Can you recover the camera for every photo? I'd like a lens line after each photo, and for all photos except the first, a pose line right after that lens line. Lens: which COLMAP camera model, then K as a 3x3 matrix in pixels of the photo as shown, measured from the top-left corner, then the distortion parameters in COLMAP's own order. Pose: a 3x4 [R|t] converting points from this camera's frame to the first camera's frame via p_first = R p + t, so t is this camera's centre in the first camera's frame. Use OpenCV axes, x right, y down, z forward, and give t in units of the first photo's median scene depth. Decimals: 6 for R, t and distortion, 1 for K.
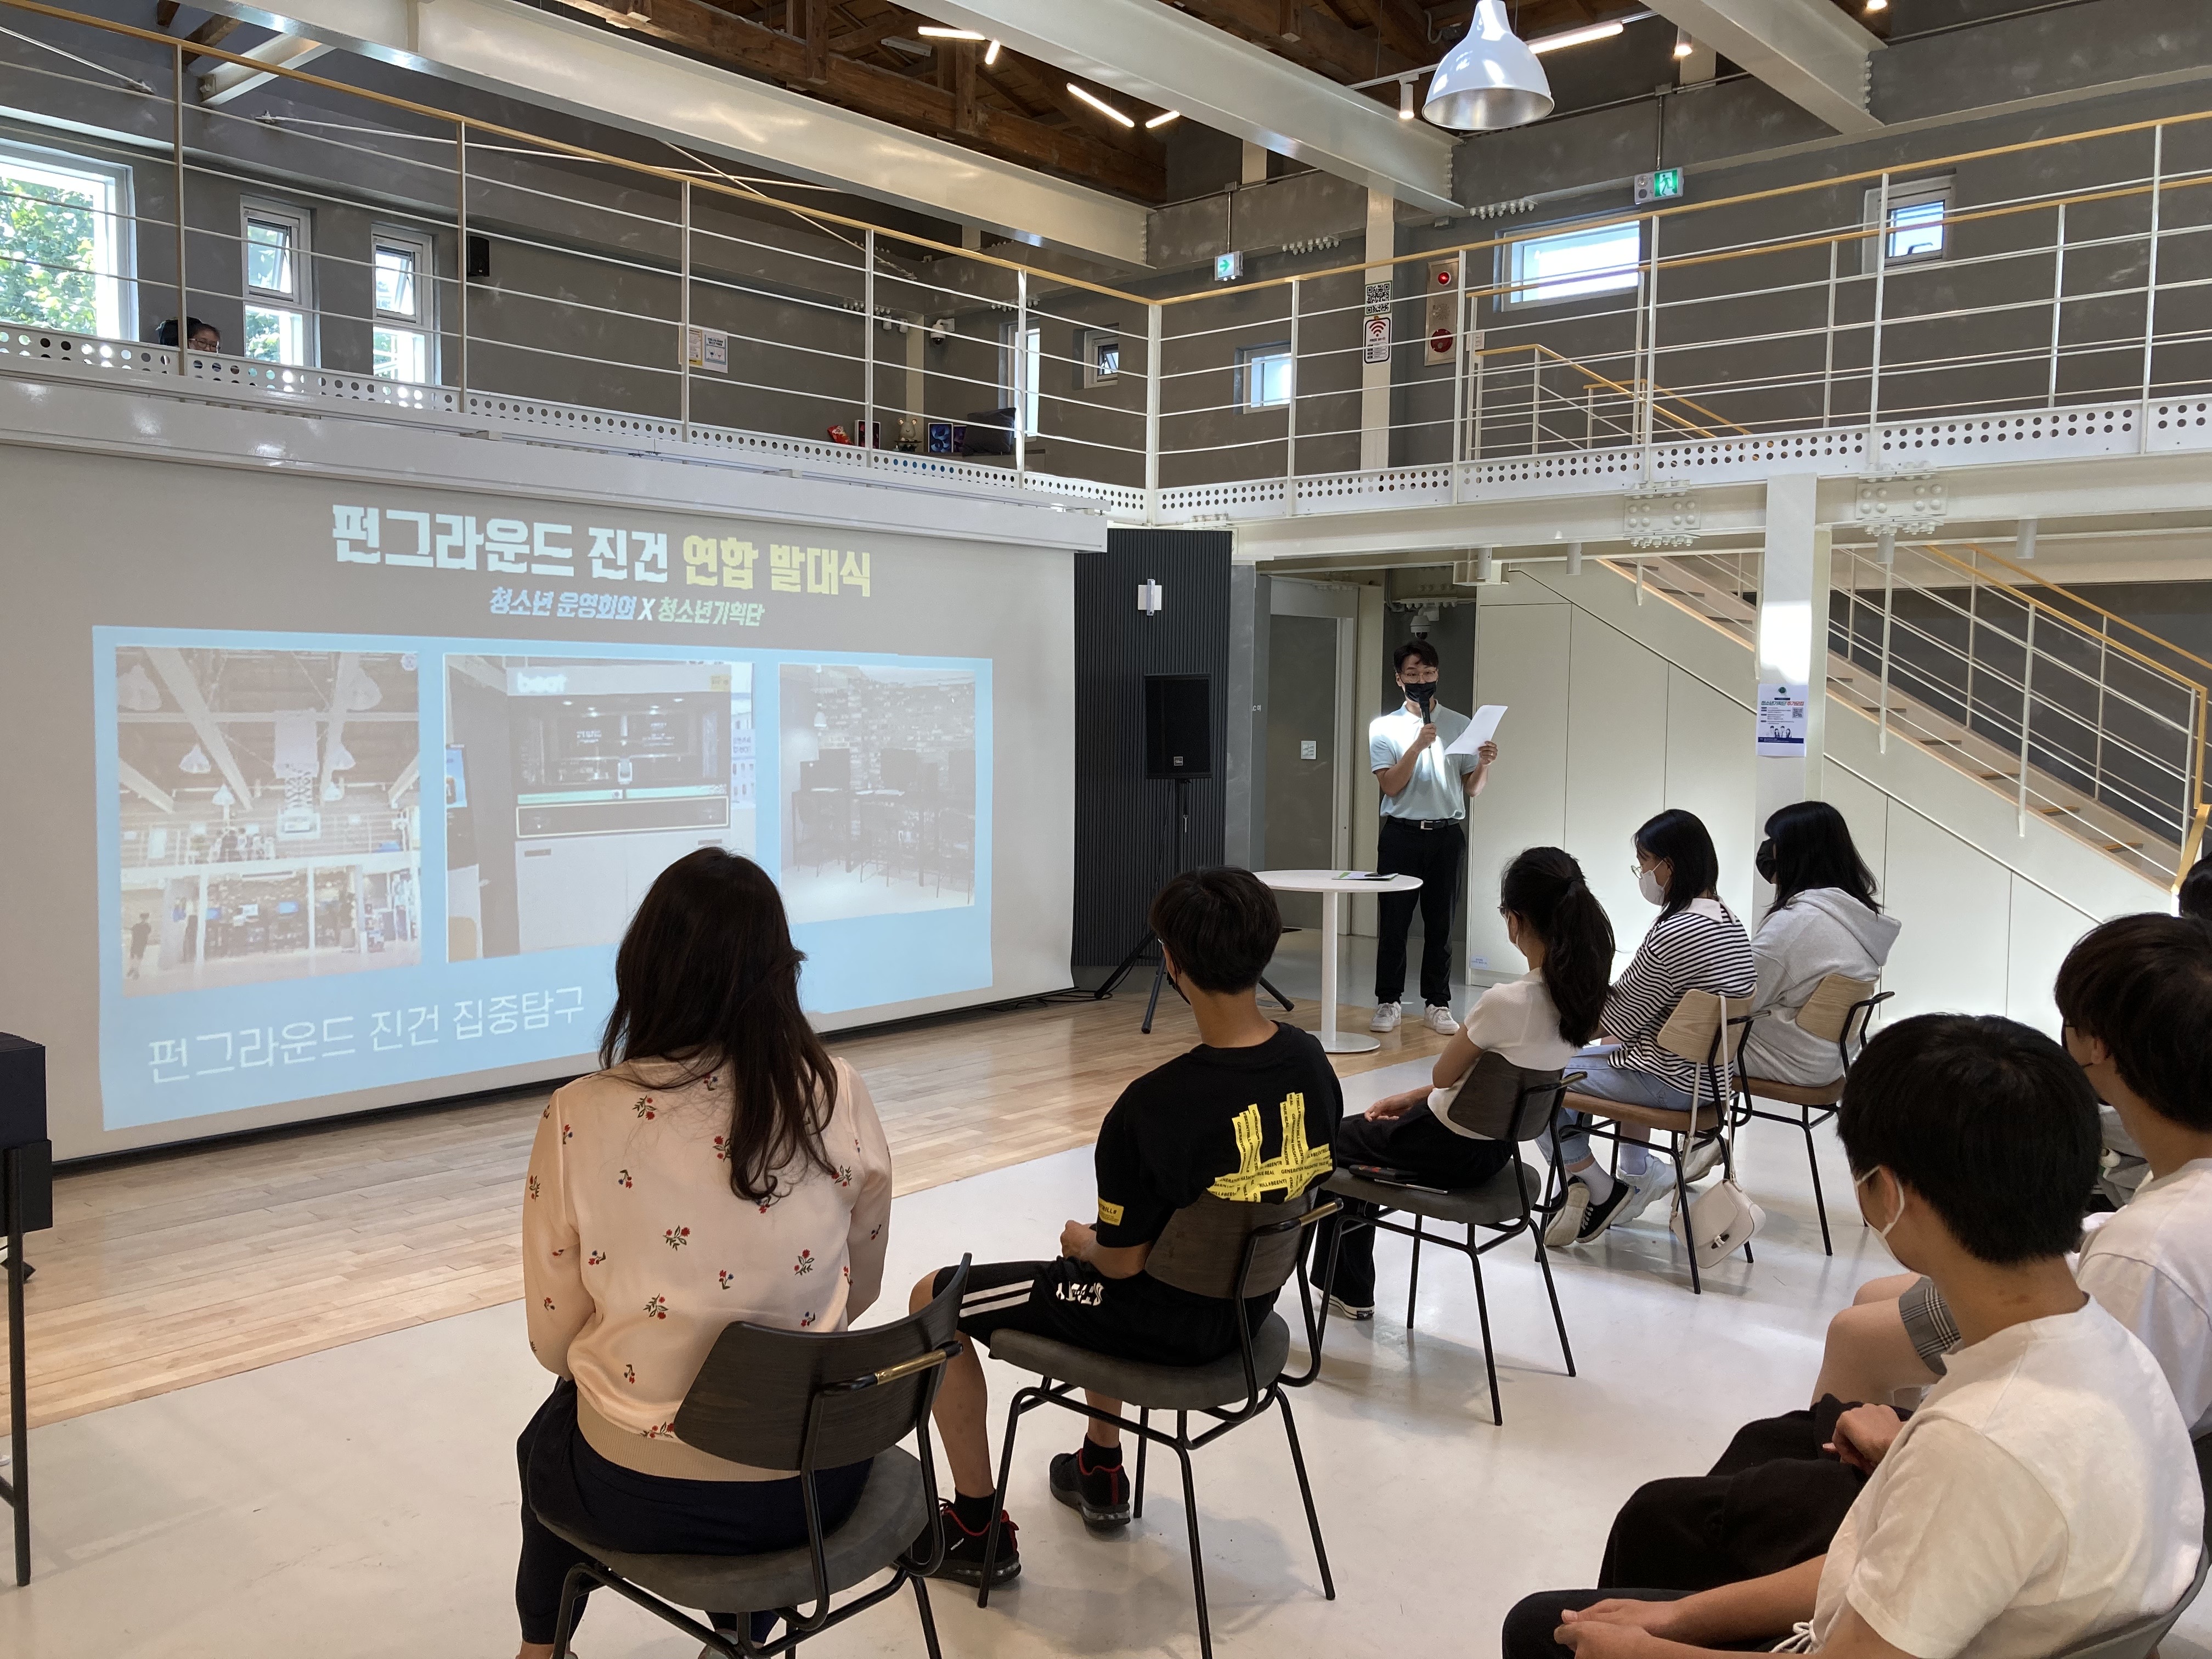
lens RADIAL K [[1787.5, 0, 1106.1], [0, 1787.5, 860.5], [0, 0, 1]] dist [-0.016004, -0.008348]
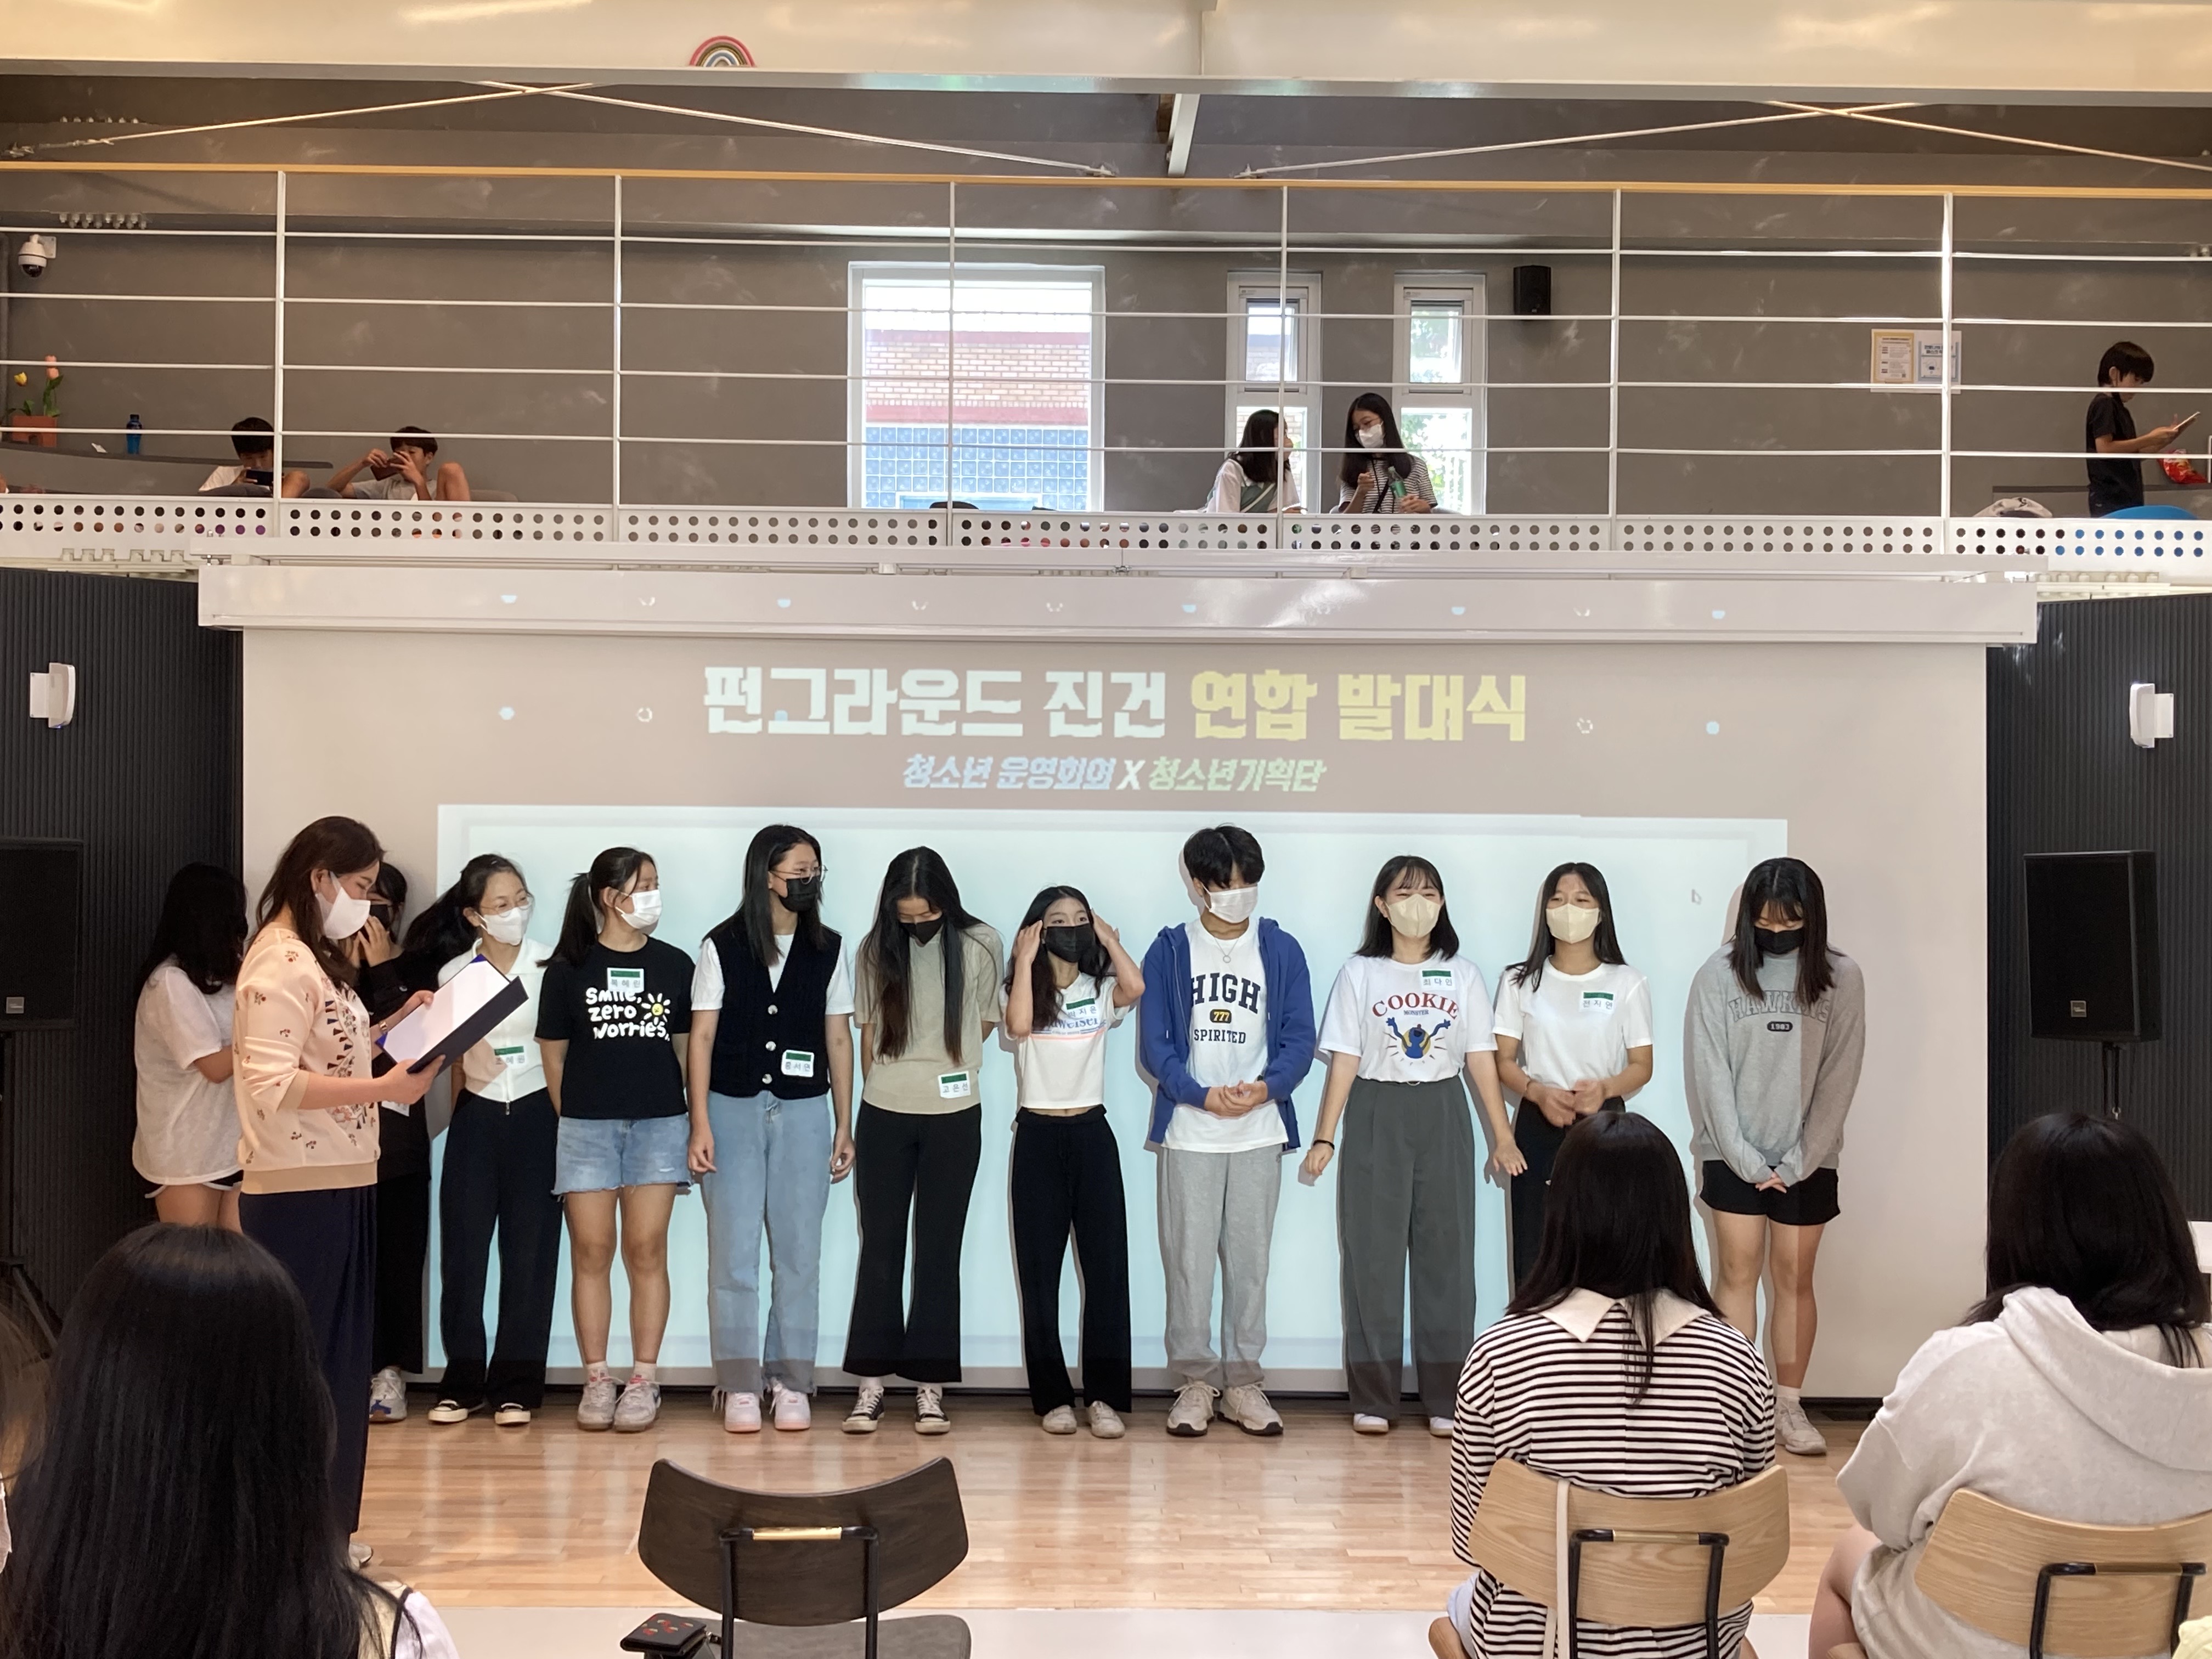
lens RADIAL K [[2656.5, 0, 1101.9], [0, 2656.5, 836.1], [0, 0, 1]] dist [0.023728, -0.027814]
pose [[0.675279, -0.010360, -0.737490, 0.534779], [-0.067359, 0.994856, -0.075652, -0.030194], [0.734480, 0.100763, 0.671108, 0.246176]]
